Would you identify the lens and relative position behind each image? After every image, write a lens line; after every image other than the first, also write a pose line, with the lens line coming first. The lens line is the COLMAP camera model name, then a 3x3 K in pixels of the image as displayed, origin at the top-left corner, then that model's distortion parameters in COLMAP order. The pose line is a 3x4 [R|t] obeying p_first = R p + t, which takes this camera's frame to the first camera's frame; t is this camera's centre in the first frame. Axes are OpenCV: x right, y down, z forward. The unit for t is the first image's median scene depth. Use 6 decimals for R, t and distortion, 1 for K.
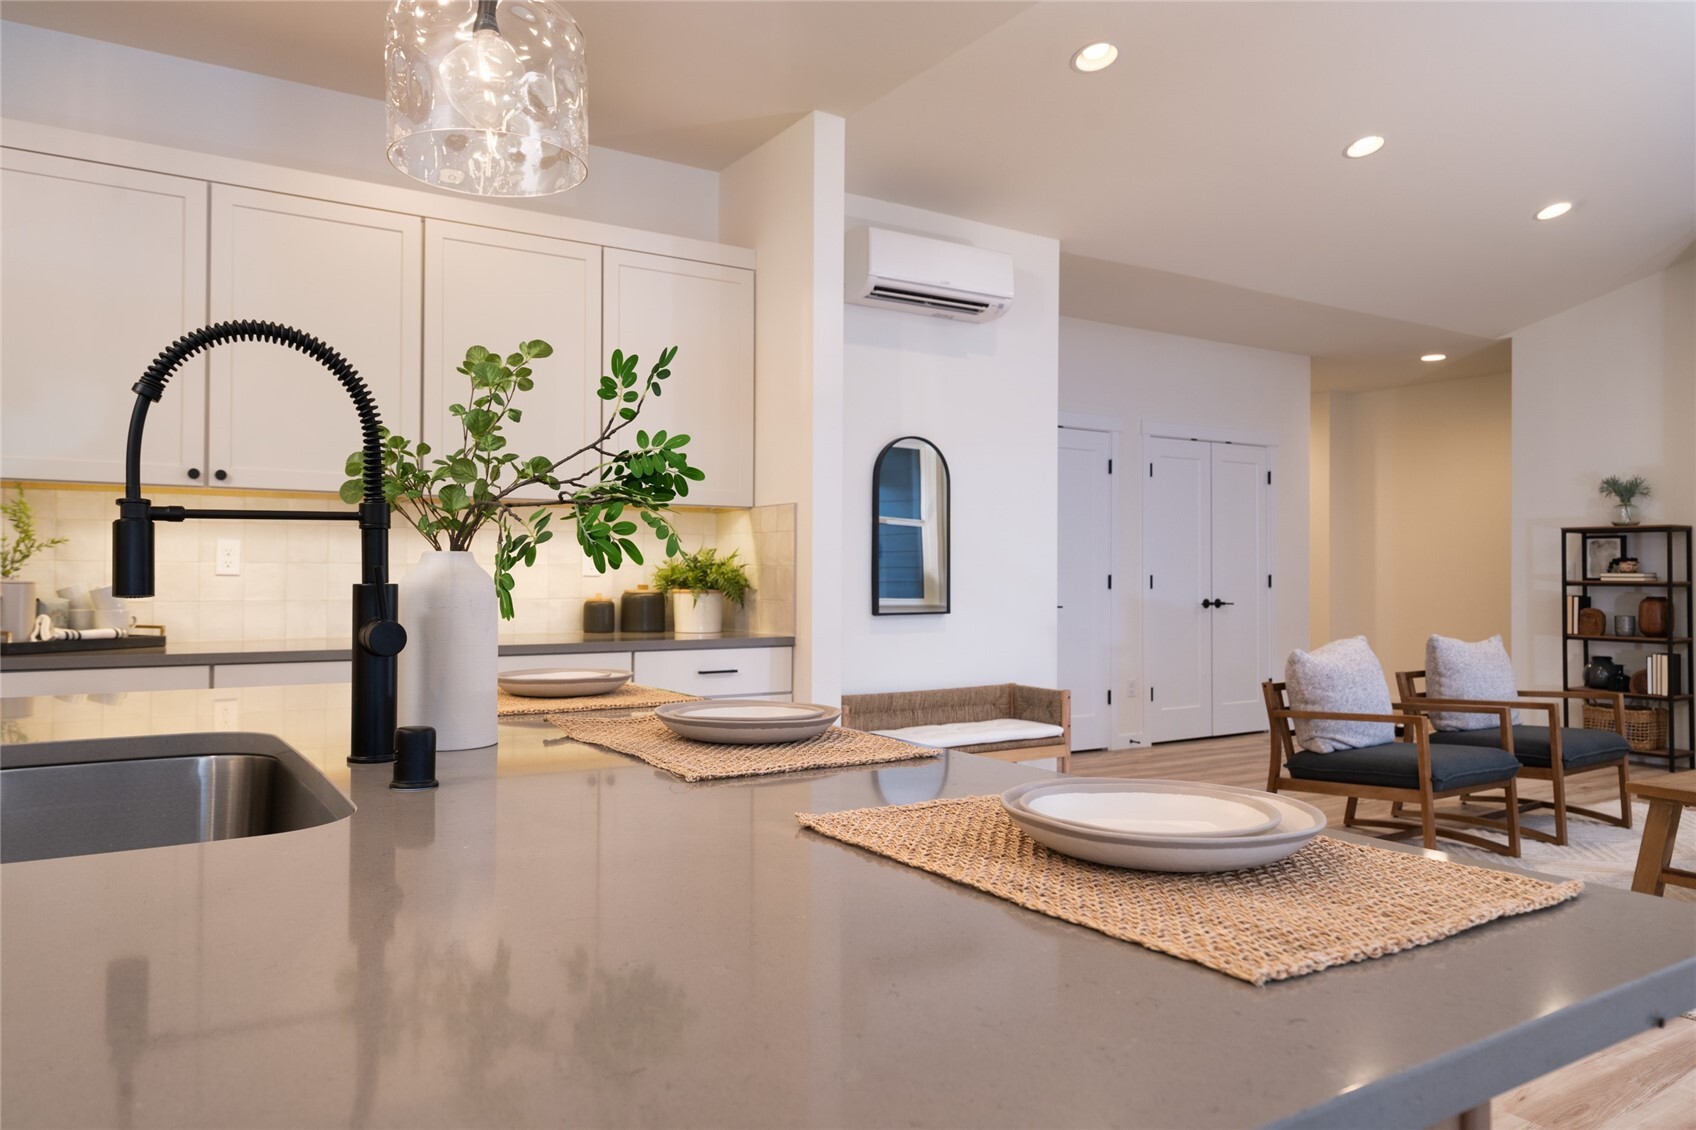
lens RADIAL K [[1170.8, 0, 847.7], [0, 1170.8, 561.1], [0, 0, 1]] dist [-0.001225, 0.006899]
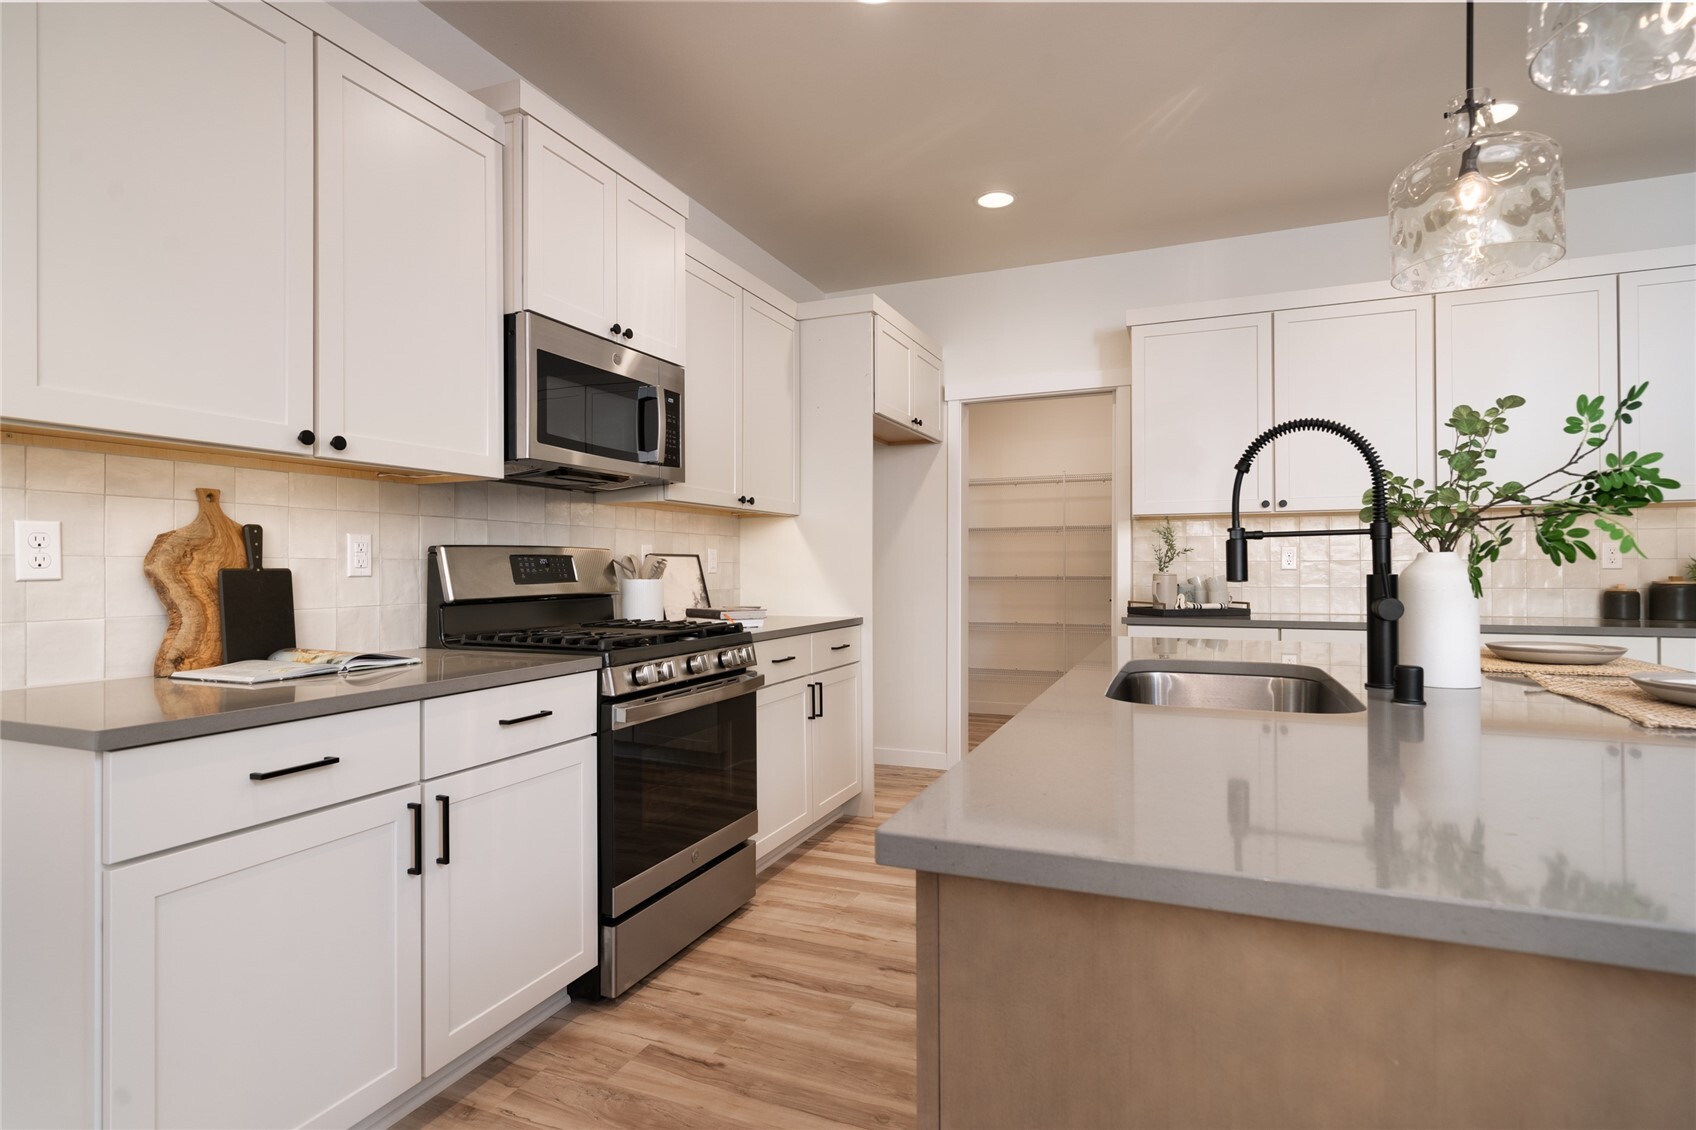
lens RADIAL K [[861.3, 0, 845.4], [0, 861.3, 563.7], [0, 0, 1]] dist [0.002792, 0.001232]
pose [[0.570988, -0.011641, -0.820876, 0.119327], [0.015515, 0.999874, -0.003387, -0.001644], [0.820812, -0.010802, 0.571096, -0.220456]]
